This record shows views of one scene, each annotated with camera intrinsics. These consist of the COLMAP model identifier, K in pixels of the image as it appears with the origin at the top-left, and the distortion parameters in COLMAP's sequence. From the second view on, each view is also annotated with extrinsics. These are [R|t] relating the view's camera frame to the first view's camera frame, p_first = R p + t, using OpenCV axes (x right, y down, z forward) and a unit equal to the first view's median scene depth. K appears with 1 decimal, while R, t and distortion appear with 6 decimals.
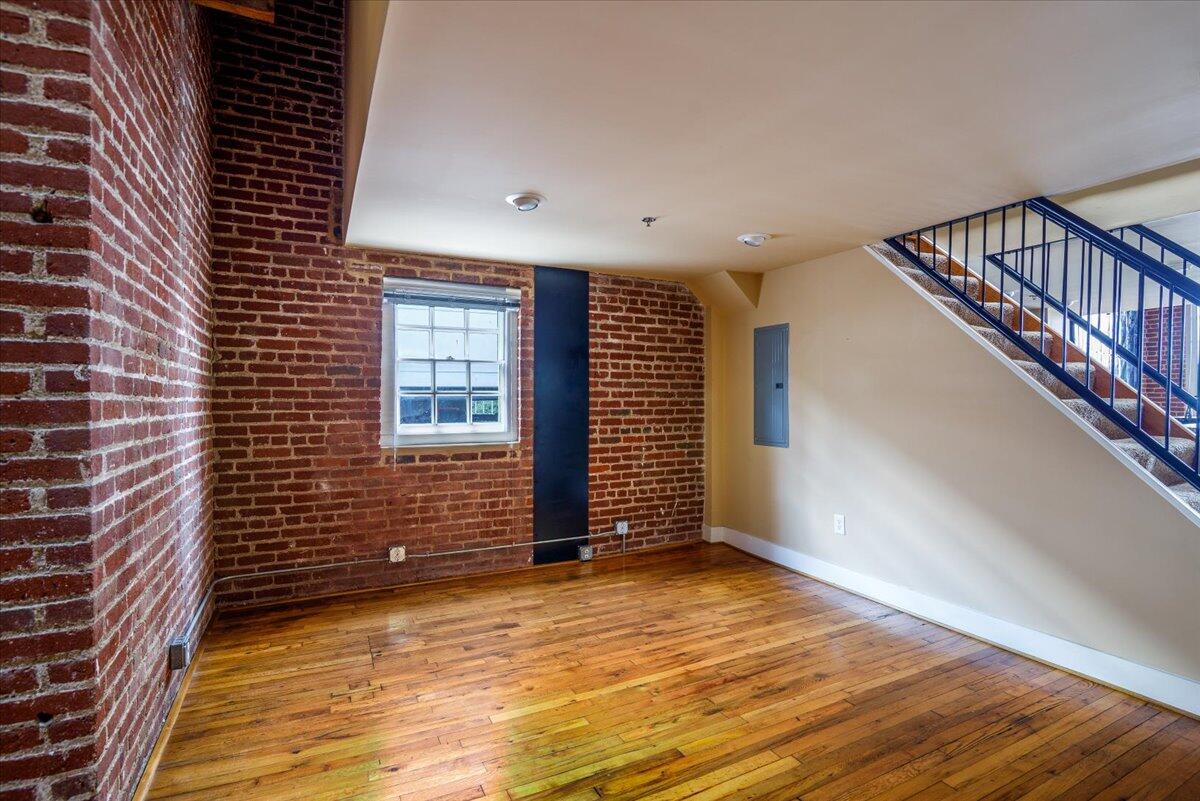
lens RADIAL K [[558.0, 0, 600.5], [0, 558.0, 396.8], [0, 0, 1]] dist [-0.019055, 0.000915]
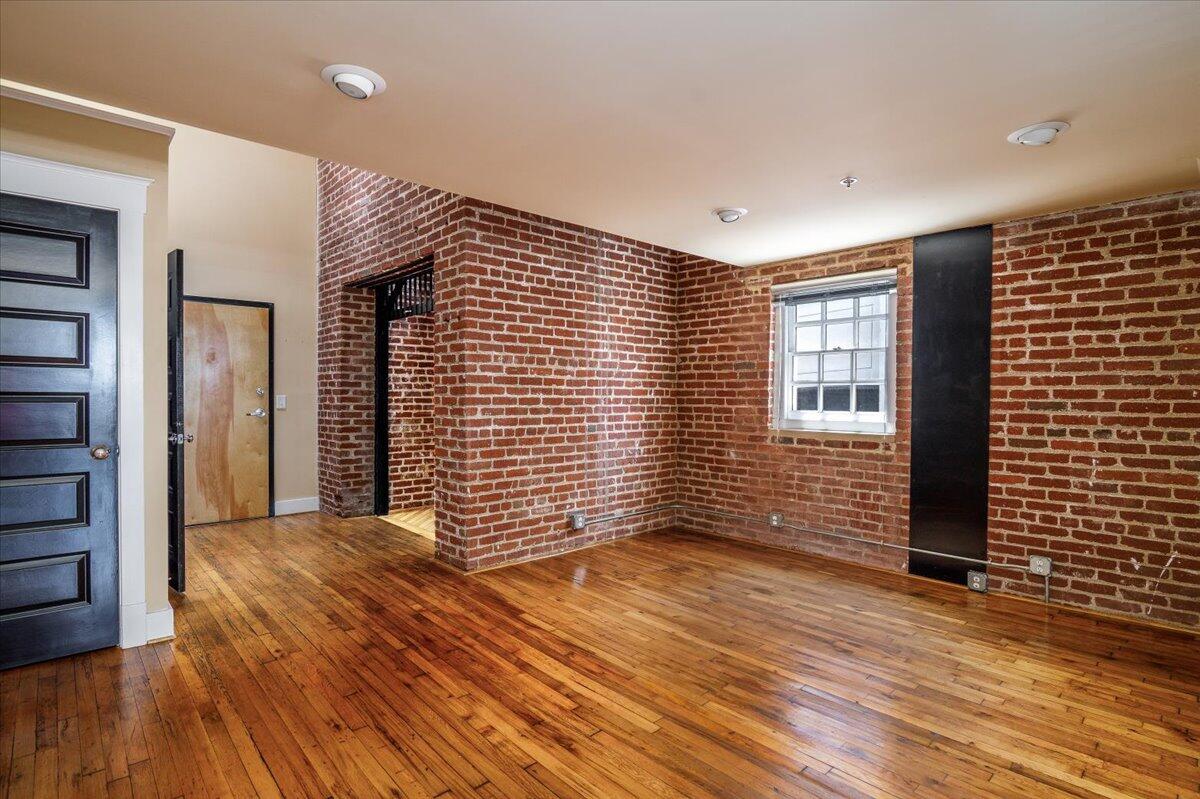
lens RADIAL K [[550.7, 0, 594.7], [0, 550.7, 396.7], [0, 0, 1]] dist [-0.017944, 0.000340]
pose [[0.311369, 0.008920, -0.950247, 0.556715], [-0.000333, 0.999957, 0.009278, 0.010355], [0.950289, -0.002572, 0.311359, 0.248636]]
